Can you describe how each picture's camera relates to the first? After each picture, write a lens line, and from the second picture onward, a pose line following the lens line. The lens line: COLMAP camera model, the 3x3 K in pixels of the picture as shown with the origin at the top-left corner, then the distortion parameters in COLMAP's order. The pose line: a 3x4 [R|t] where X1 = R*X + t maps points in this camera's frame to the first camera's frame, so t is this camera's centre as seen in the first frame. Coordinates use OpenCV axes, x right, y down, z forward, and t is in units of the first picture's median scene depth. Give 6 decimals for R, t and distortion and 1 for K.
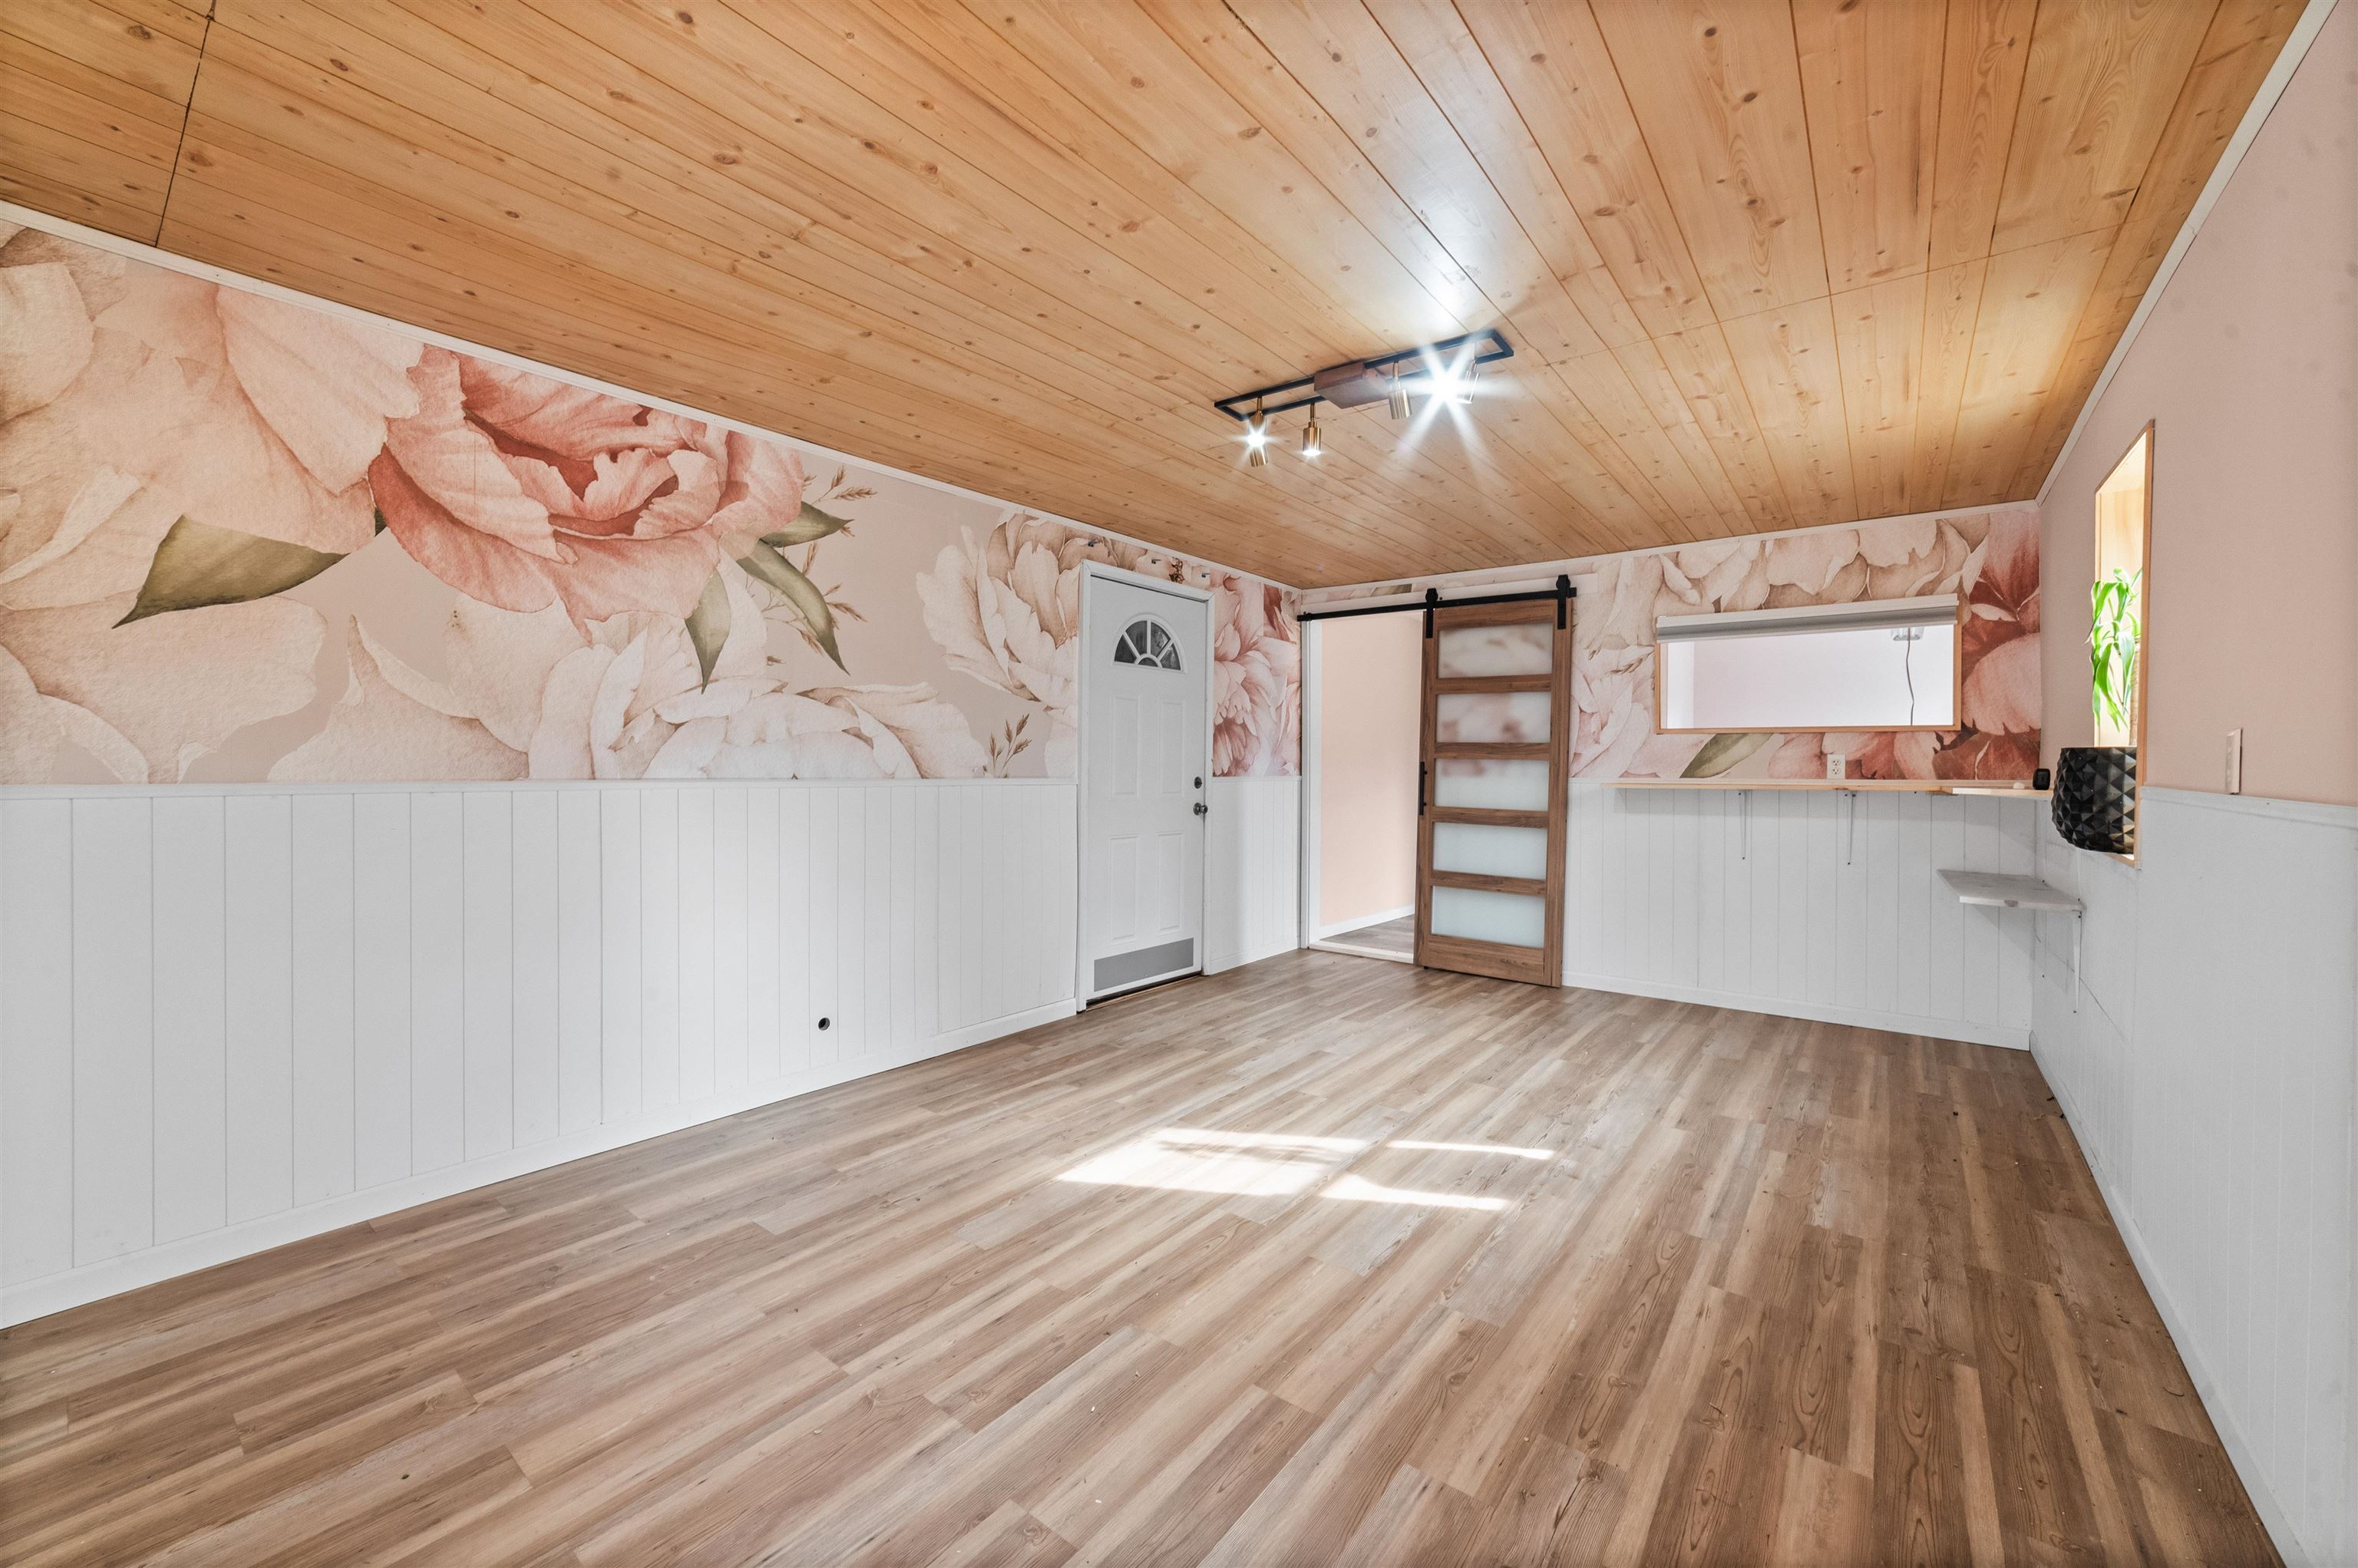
lens RADIAL K [[902.9, 0, 1171.2], [0, 902.9, 768.5], [0, 0, 1]] dist [-0.024359, 0.000156]
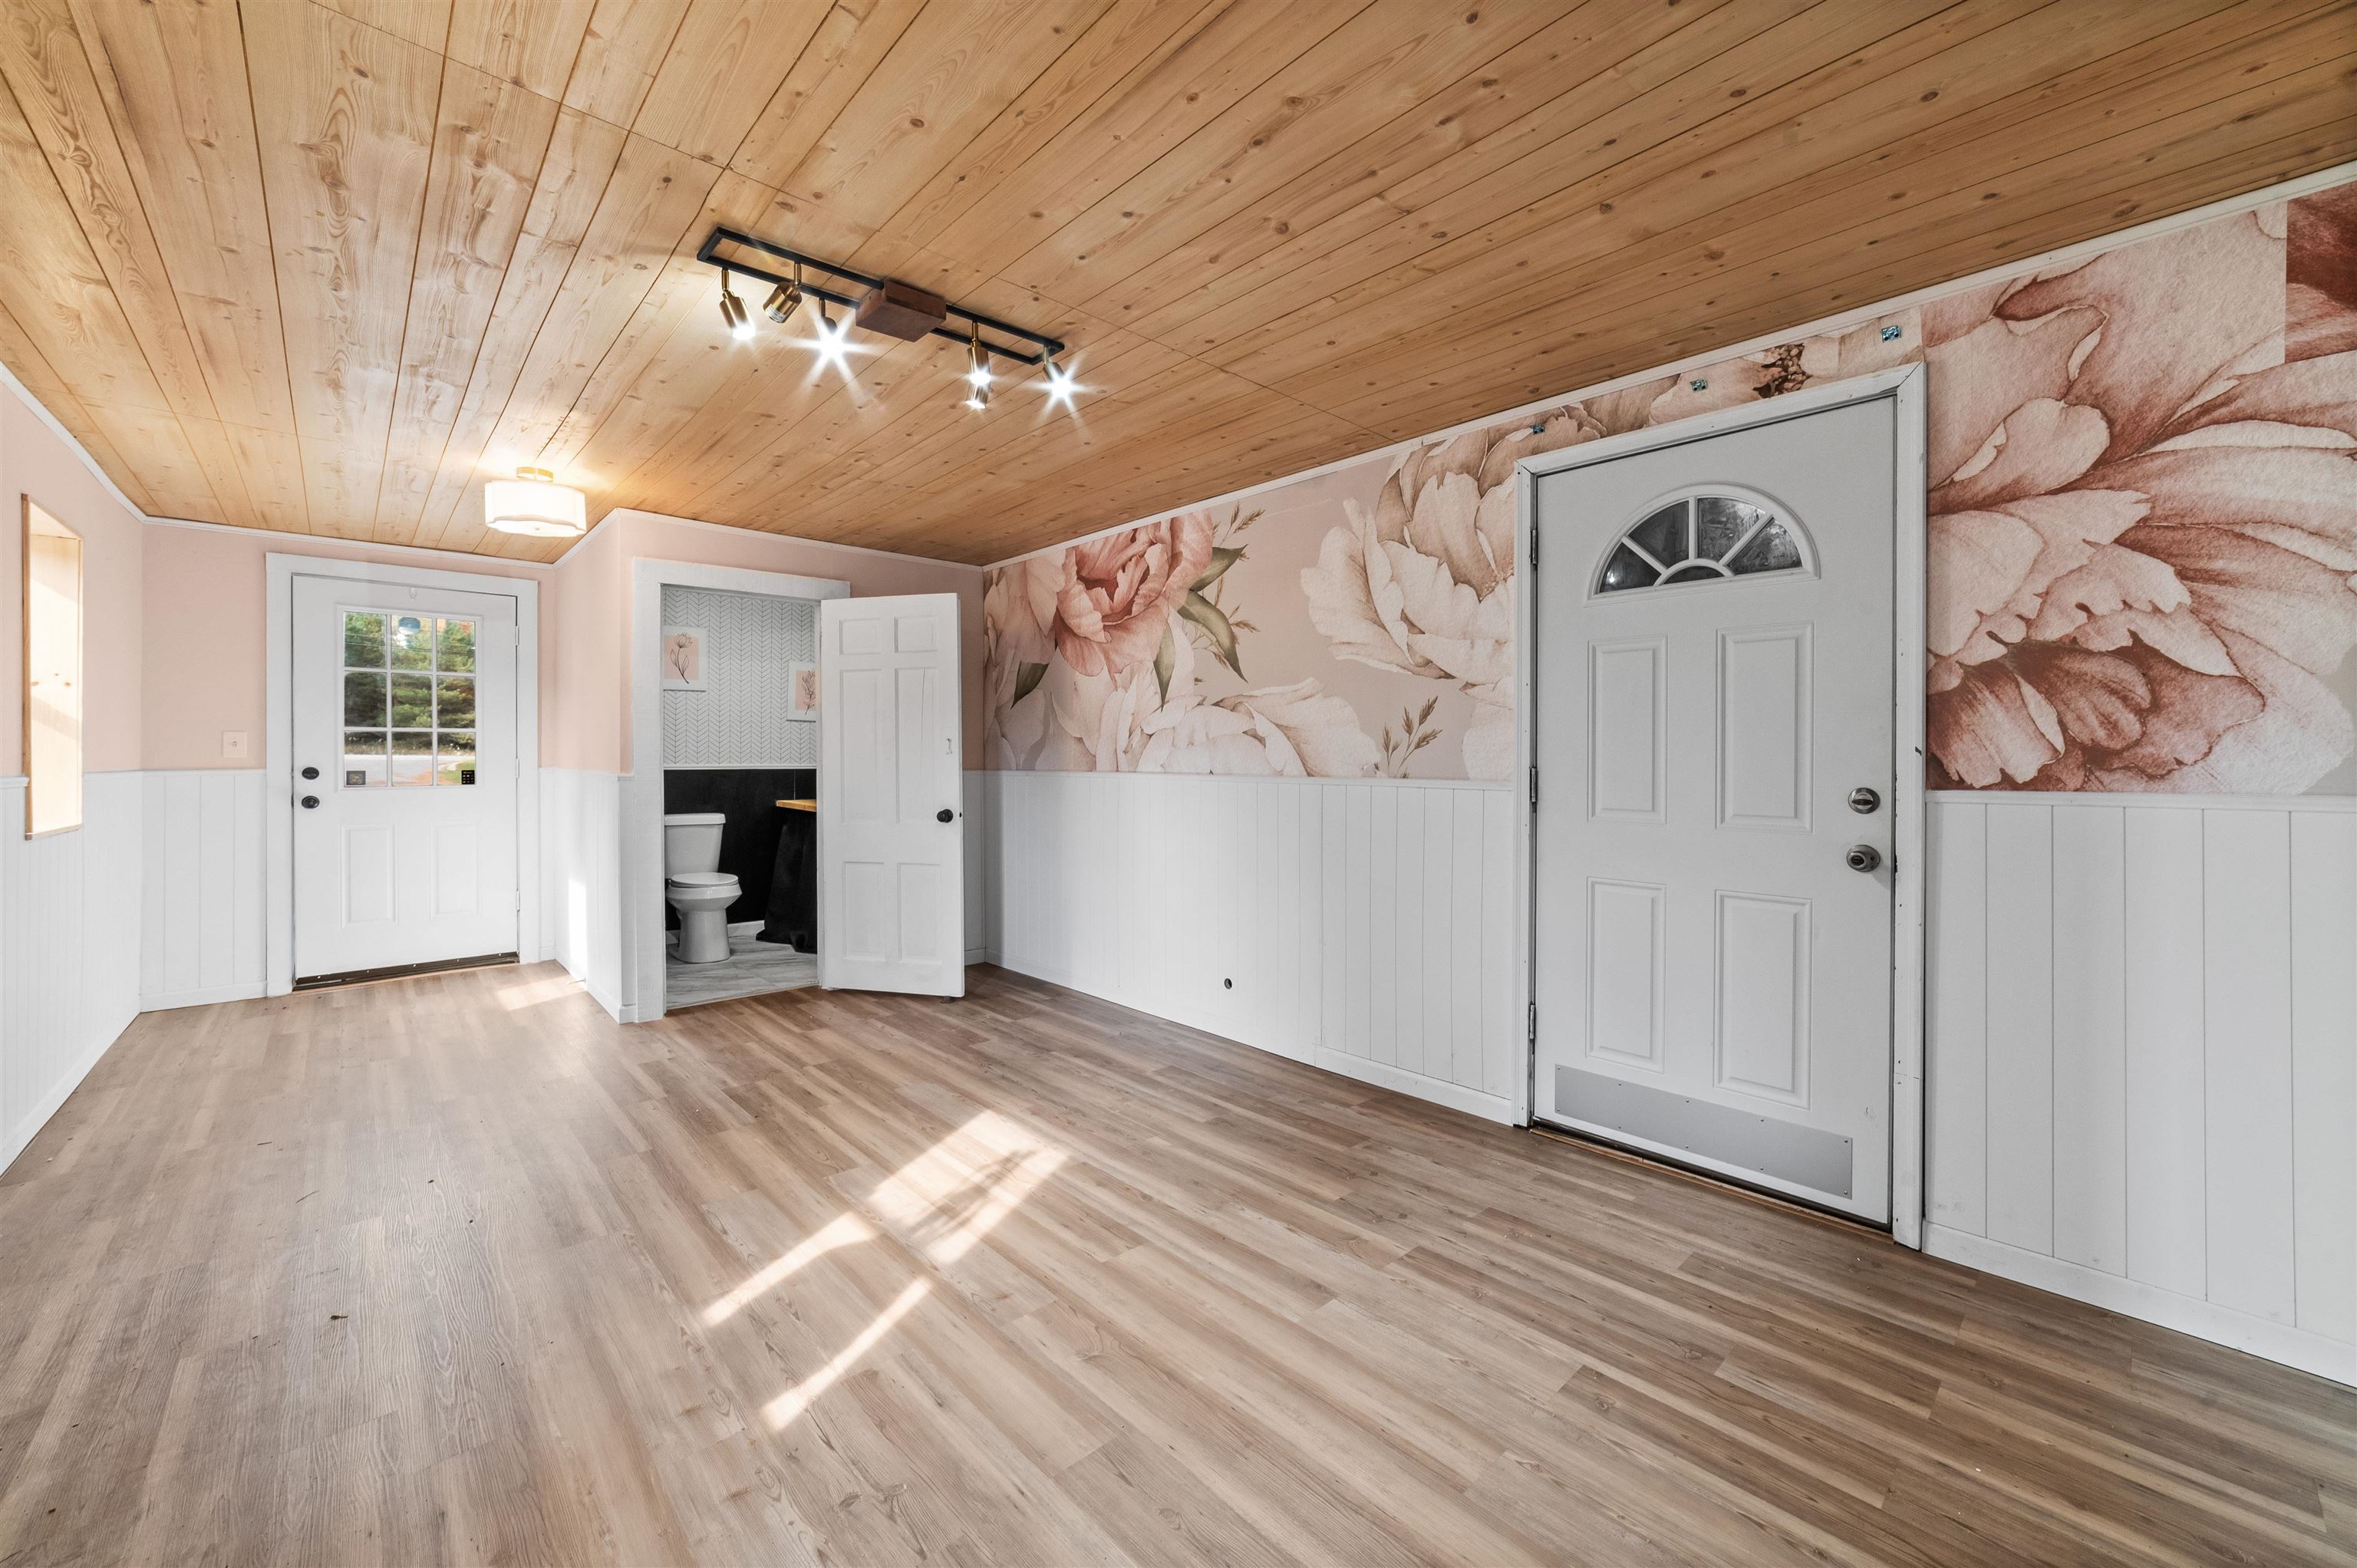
lens RADIAL K [[901.6, 0, 1173.3], [0, 901.6, 752.7], [0, 0, 1]] dist [-0.014848, 0.000311]
pose [[-0.137357, -0.015850, -0.990395, 0.646881], [-0.008038, 0.999857, -0.014887, 0.001186], [0.990489, 0.005916, -0.137465, 0.891573]]
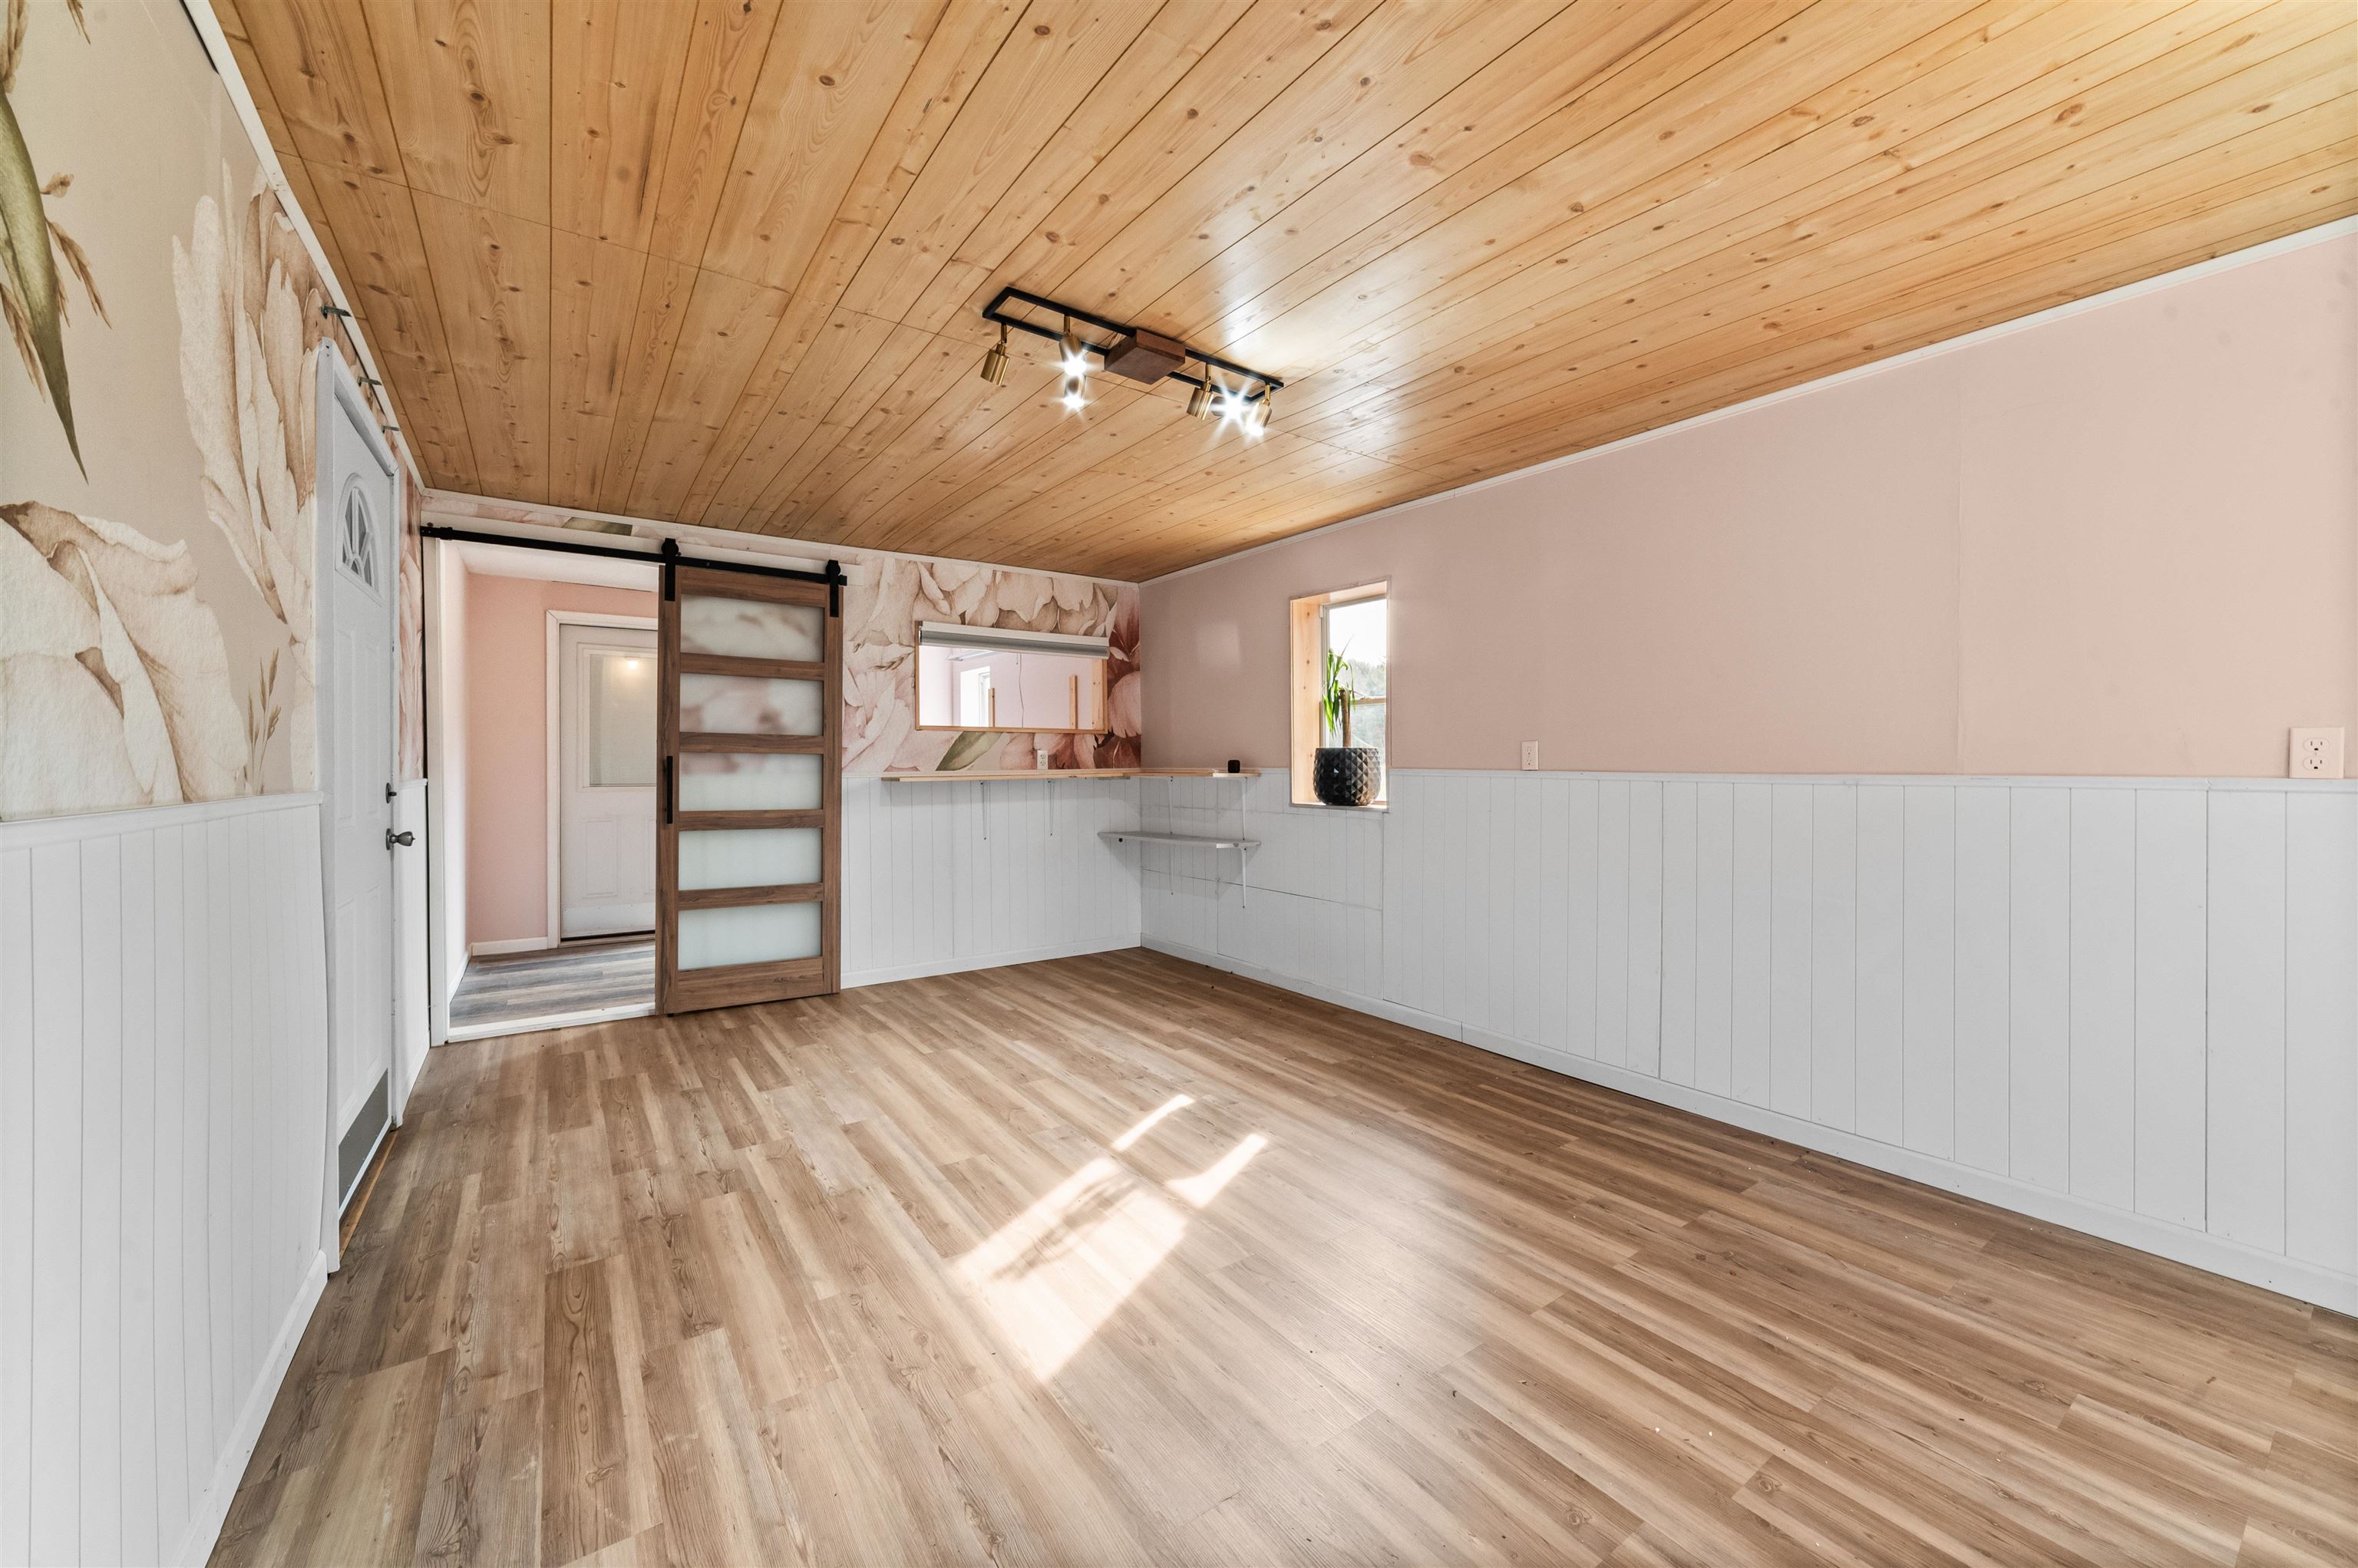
lens RADIAL K [[902.9, 0, 1171.2], [0, 902.9, 768.5], [0, 0, 1]] dist [-0.024359, 0.000156]
pose [[0.285375, -0.013156, 0.958326, -0.453112], [0.008103, 0.999903, 0.011314, -0.002763], [-0.958382, 0.004537, 0.285454, 0.459886]]
